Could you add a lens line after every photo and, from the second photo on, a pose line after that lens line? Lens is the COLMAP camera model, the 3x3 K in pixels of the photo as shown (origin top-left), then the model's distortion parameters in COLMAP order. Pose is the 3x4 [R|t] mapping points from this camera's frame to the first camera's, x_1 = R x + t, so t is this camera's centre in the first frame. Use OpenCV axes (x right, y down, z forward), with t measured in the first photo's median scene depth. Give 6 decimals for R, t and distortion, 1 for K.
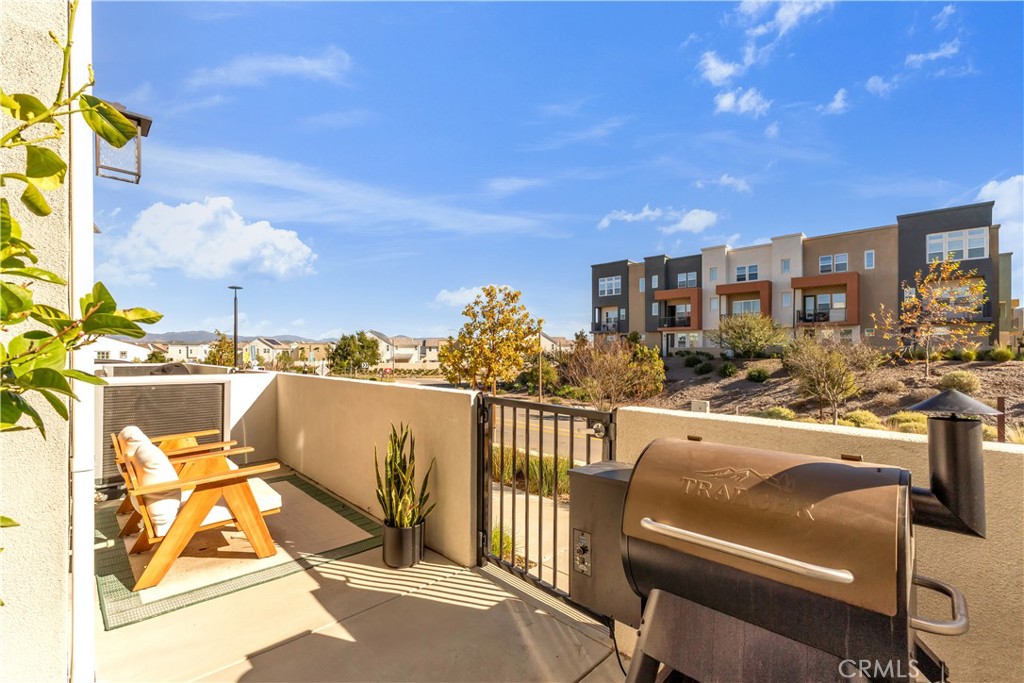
lens RADIAL K [[438.4, 0, 513.3], [0, 438.4, 353.4], [0, 0, 1]] dist [0.015080, 0.000014]
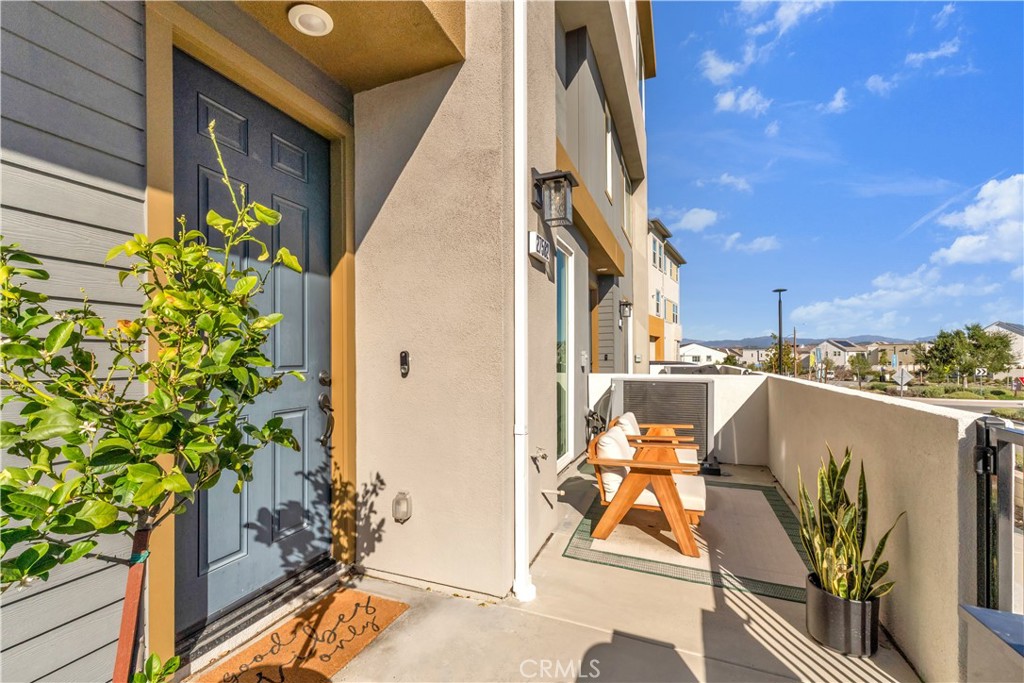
lens RADIAL K [[438.4, 0, 513.3], [0, 438.4, 353.4], [0, 0, 1]] dist [0.015080, 0.000014]
pose [[0.410450, -0.013217, -0.911787, 0.197595], [0.006483, 0.999912, -0.011576, 0.009255], [0.911860, -0.001159, 0.410500, 0.223711]]
